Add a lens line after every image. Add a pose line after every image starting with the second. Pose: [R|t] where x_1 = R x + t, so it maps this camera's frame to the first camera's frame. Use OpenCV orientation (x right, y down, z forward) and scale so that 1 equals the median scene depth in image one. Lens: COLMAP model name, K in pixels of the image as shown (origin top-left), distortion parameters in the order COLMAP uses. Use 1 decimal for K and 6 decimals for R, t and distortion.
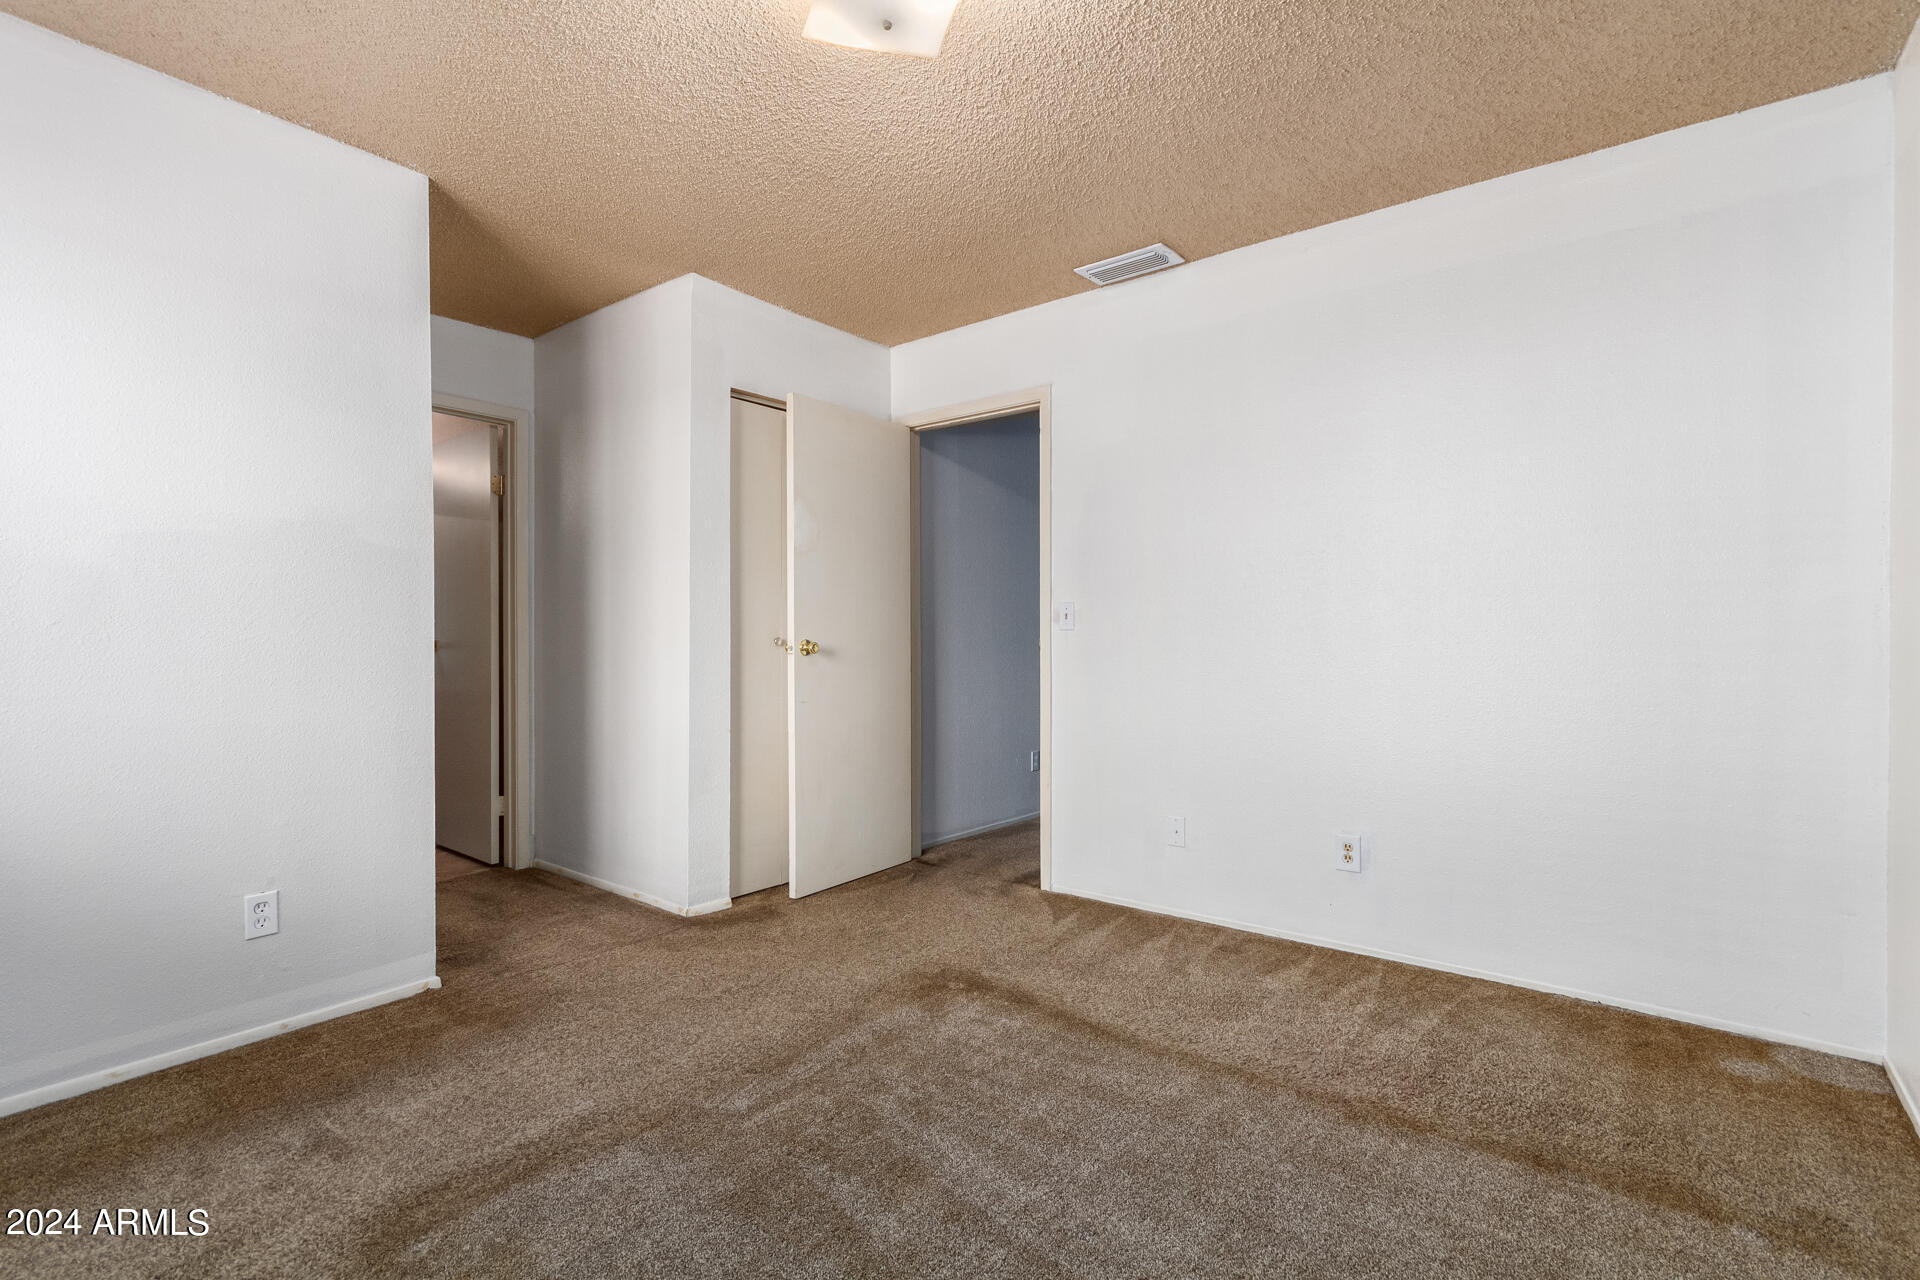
lens RADIAL K [[890.8, 0, 961.3], [0, 890.8, 639.2], [0, 0, 1]] dist [-0.000599, 0.002307]
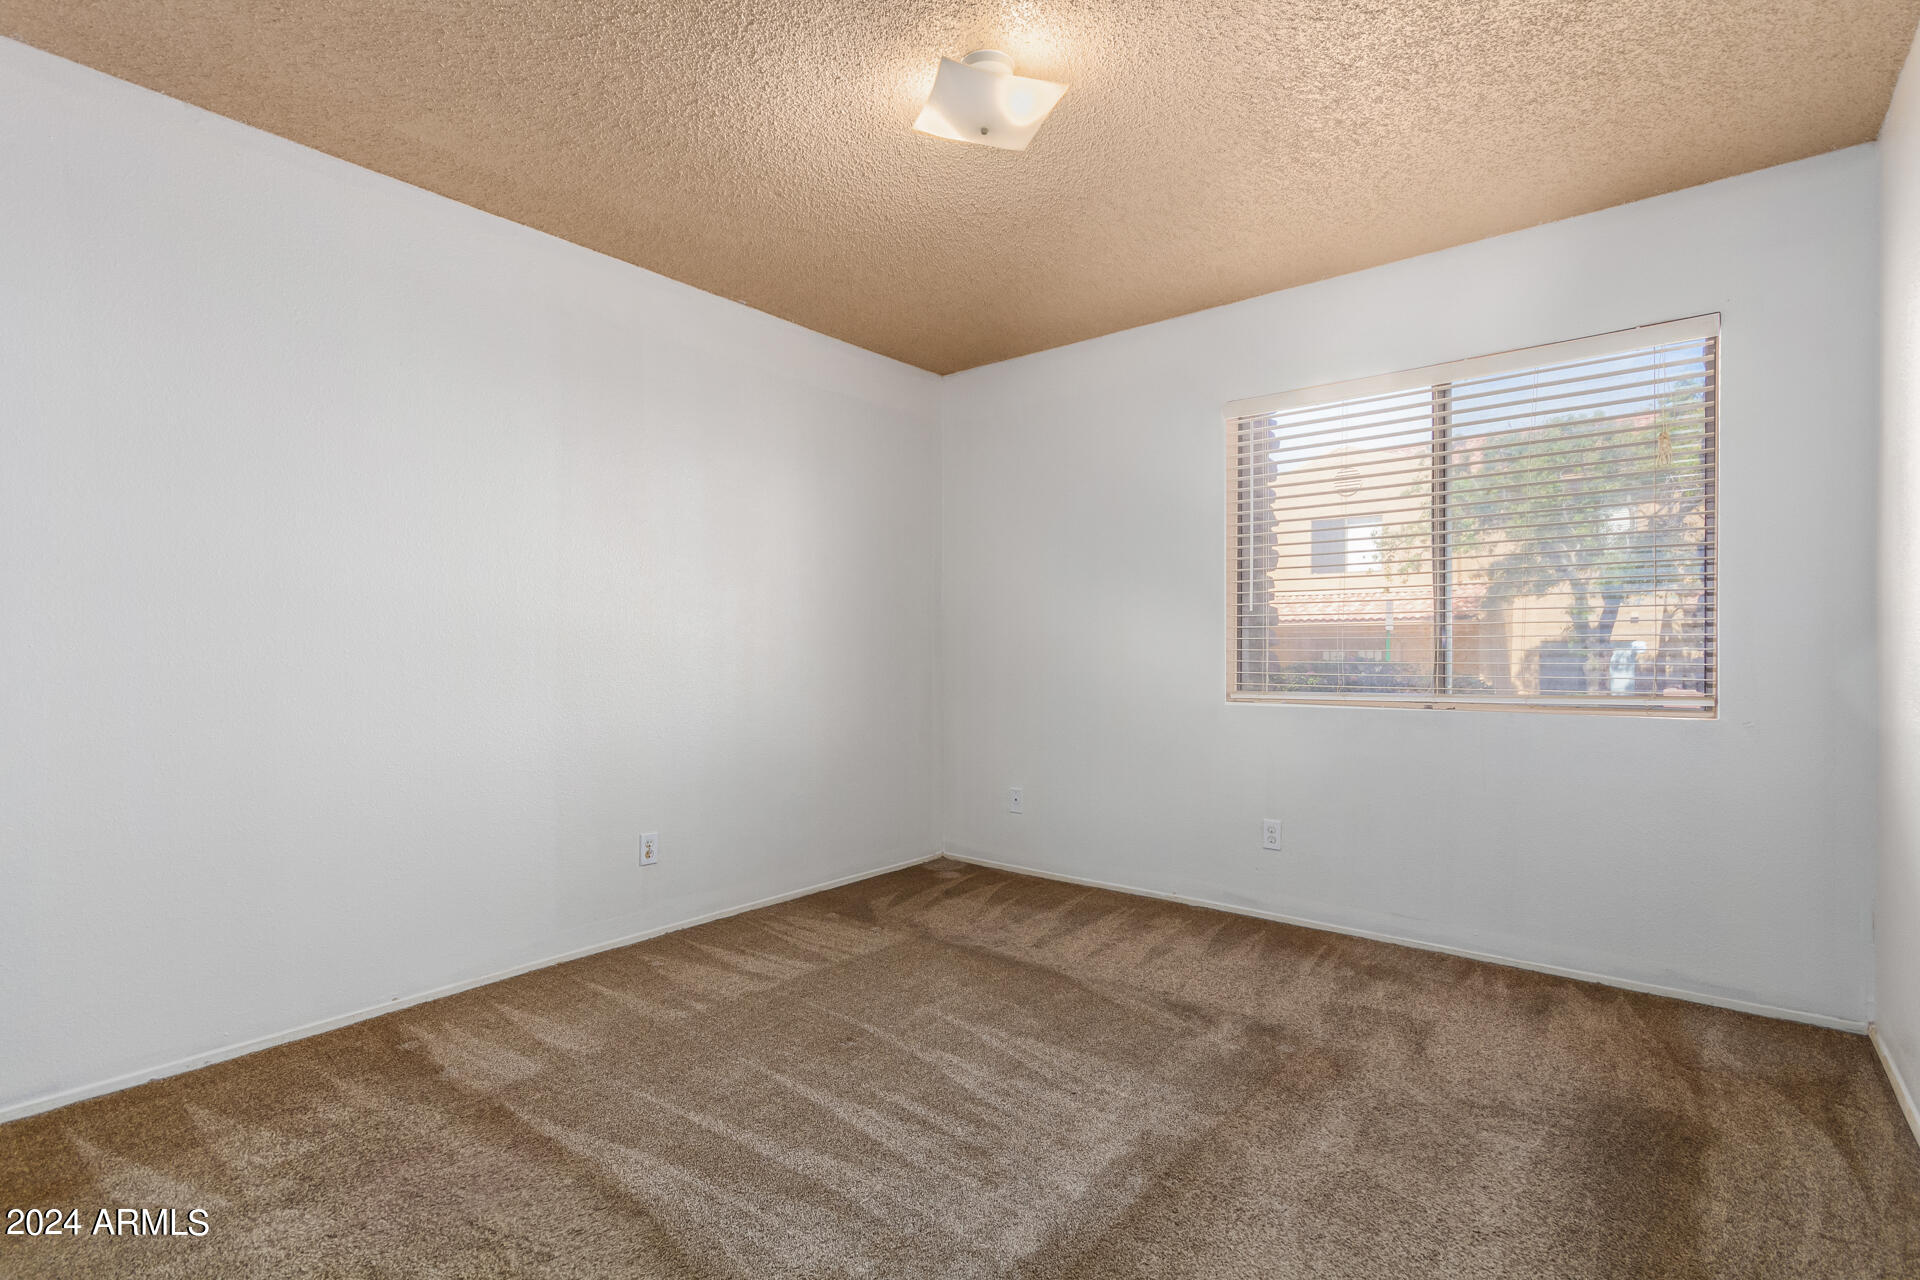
lens RADIAL K [[890.8, 0, 963.2], [0, 890.8, 642.2], [0, 0, 1]] dist [-0.000599, 0.002307]
pose [[-0.999994, 0.002547, -0.002336, -0.038916], [0.002565, 0.999966, -0.007896, -0.002335], [0.002316, -0.007902, -0.999966, 1.652581]]
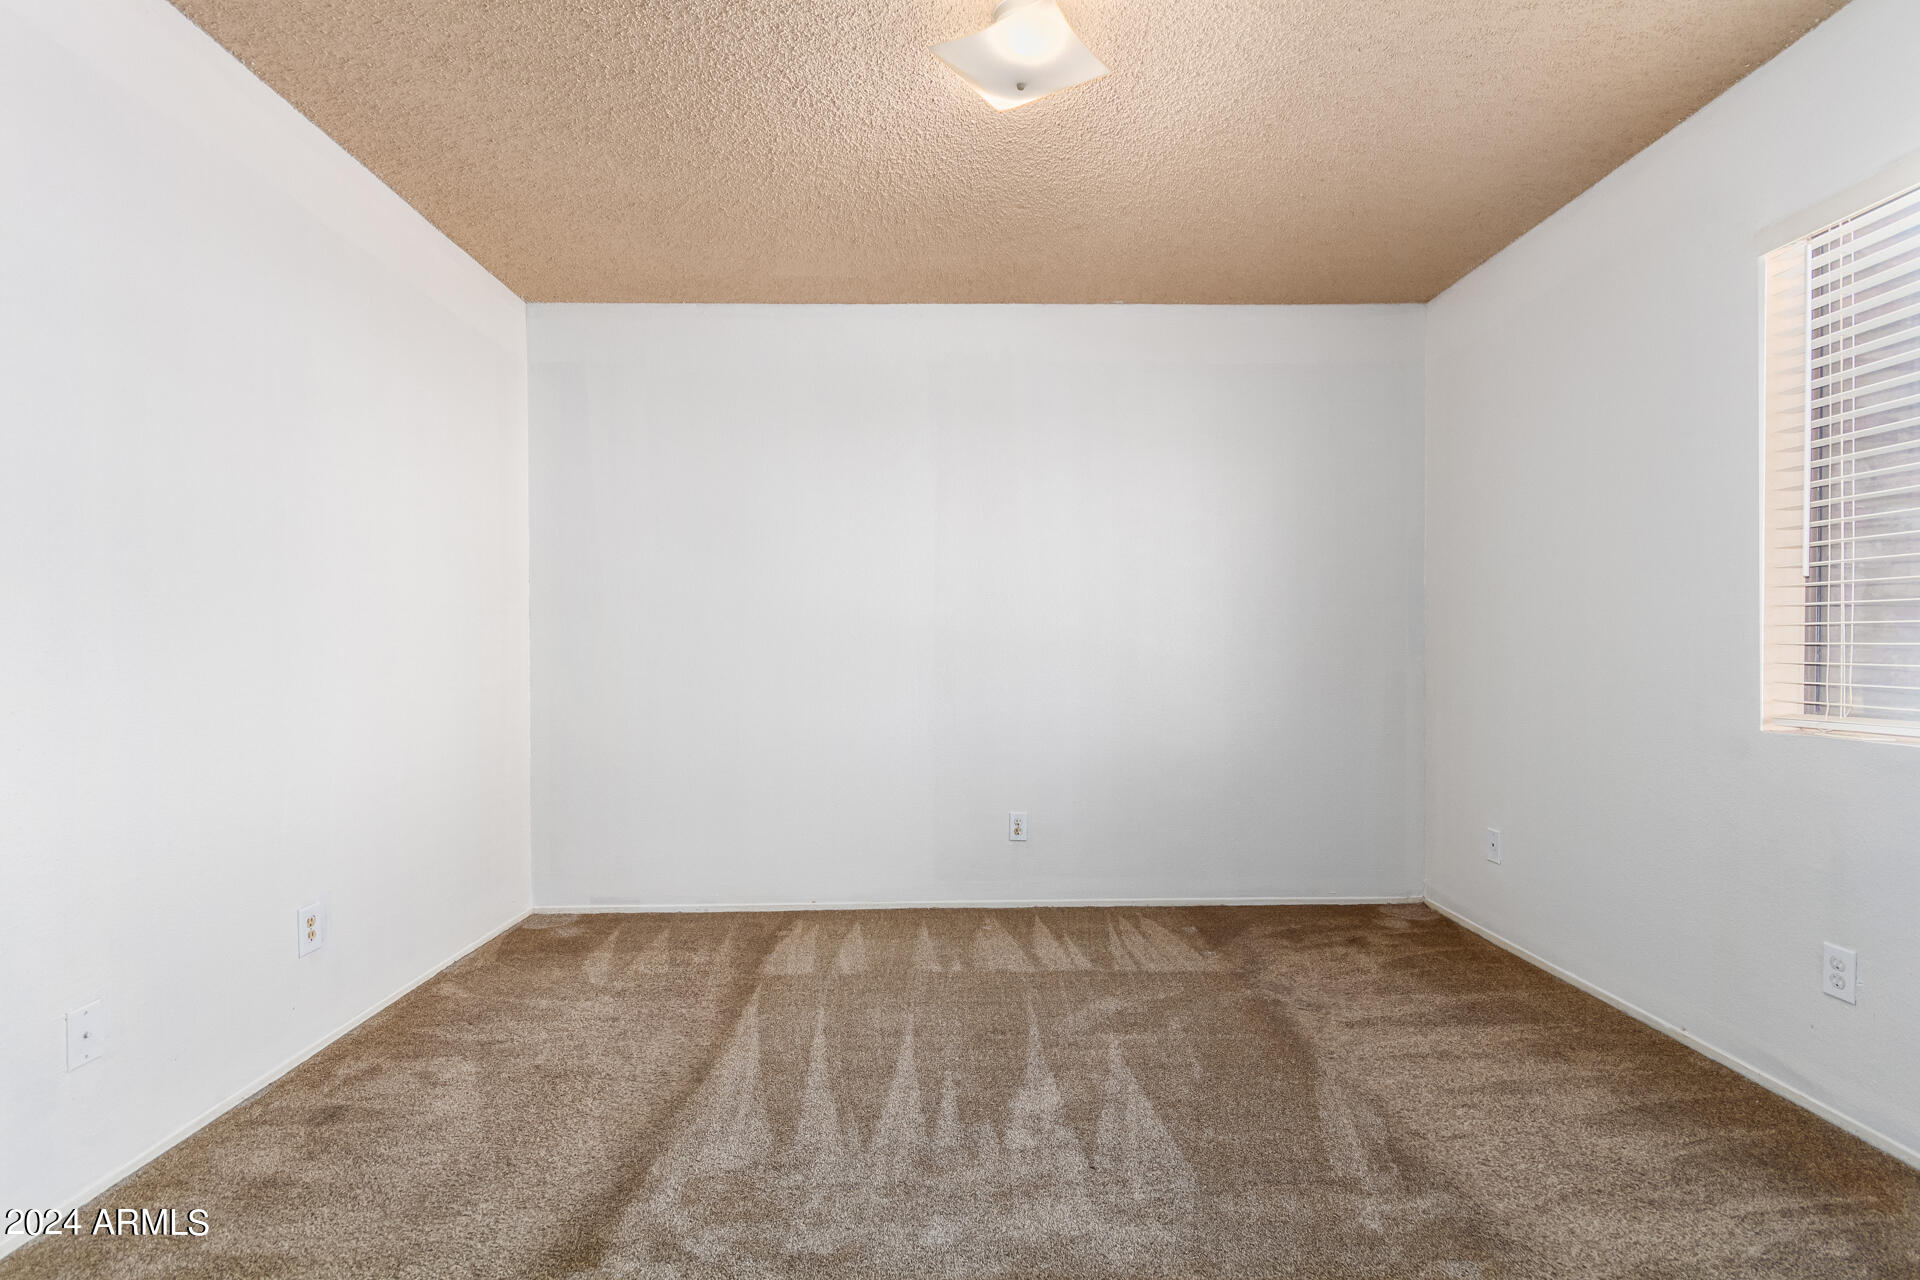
lens RADIAL K [[890.8, 0, 964.8], [0, 890.8, 644.0], [0, 0, 1]] dist [-0.000599, 0.002307]
pose [[-0.651029, 0.006633, 0.759024, -0.659016], [0.005712, 0.999976, -0.003839, -0.002753], [-0.759032, 0.001836, -0.651051, 1.335995]]
